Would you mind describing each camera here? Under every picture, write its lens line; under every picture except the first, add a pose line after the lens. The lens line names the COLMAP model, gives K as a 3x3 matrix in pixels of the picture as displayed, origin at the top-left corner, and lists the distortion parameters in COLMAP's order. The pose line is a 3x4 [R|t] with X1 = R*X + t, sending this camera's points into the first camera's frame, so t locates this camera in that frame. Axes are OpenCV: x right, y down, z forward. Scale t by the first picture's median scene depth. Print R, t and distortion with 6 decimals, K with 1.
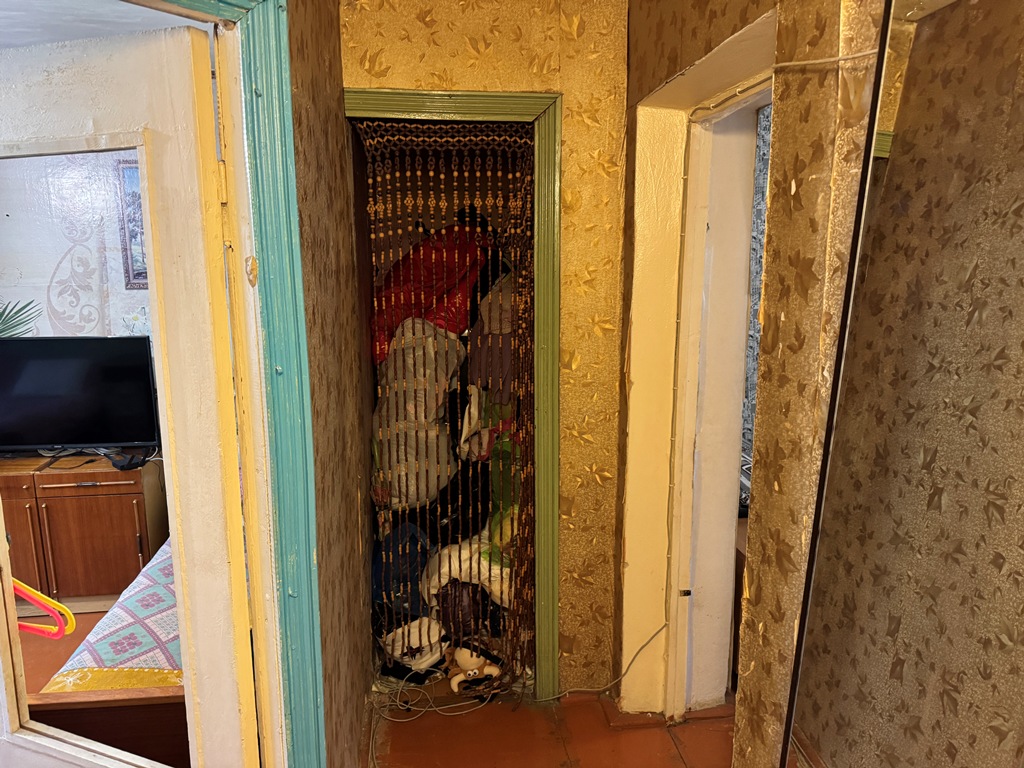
lens RADIAL K [[706.7, 0, 515.6], [0, 706.7, 378.8], [0, 0, 1]] dist [0.148821, -0.240070]
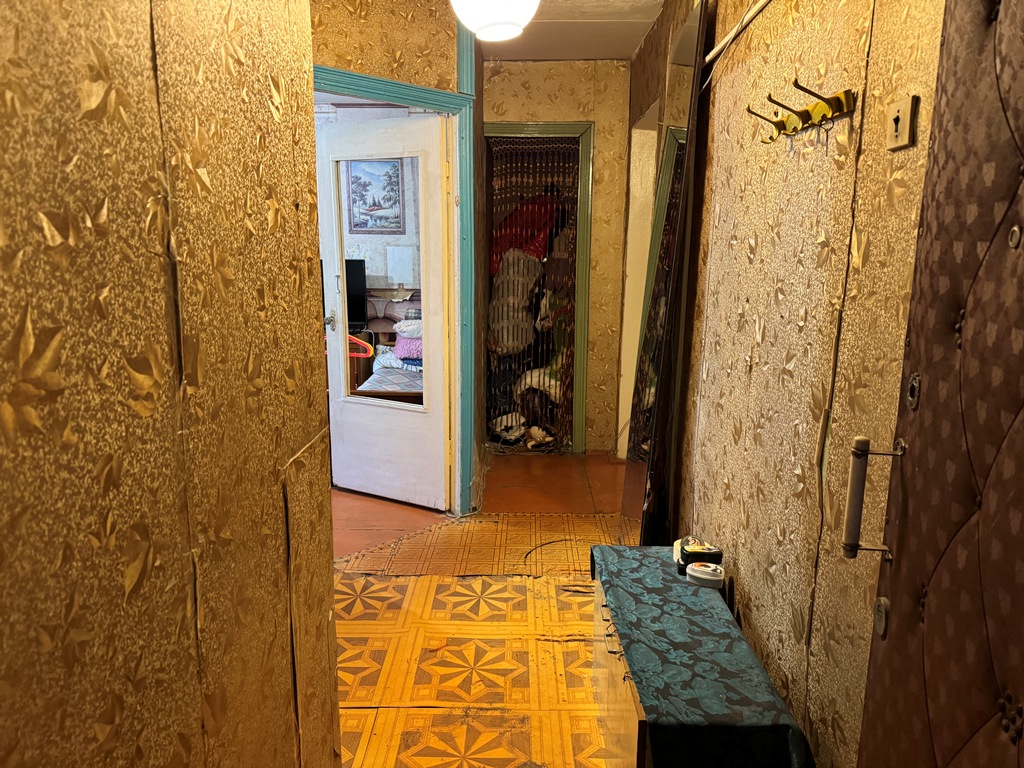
lens RADIAL K [[706.7, 0, 515.6], [0, 706.7, 378.8], [0, 0, 1]] dist [0.148821, -0.240070]
pose [[0.989511, 0.038541, -0.139219, 0.137890], [-0.036269, 0.999165, 0.018822, 0.240820], [0.139829, -0.013575, 0.990083, -0.868271]]
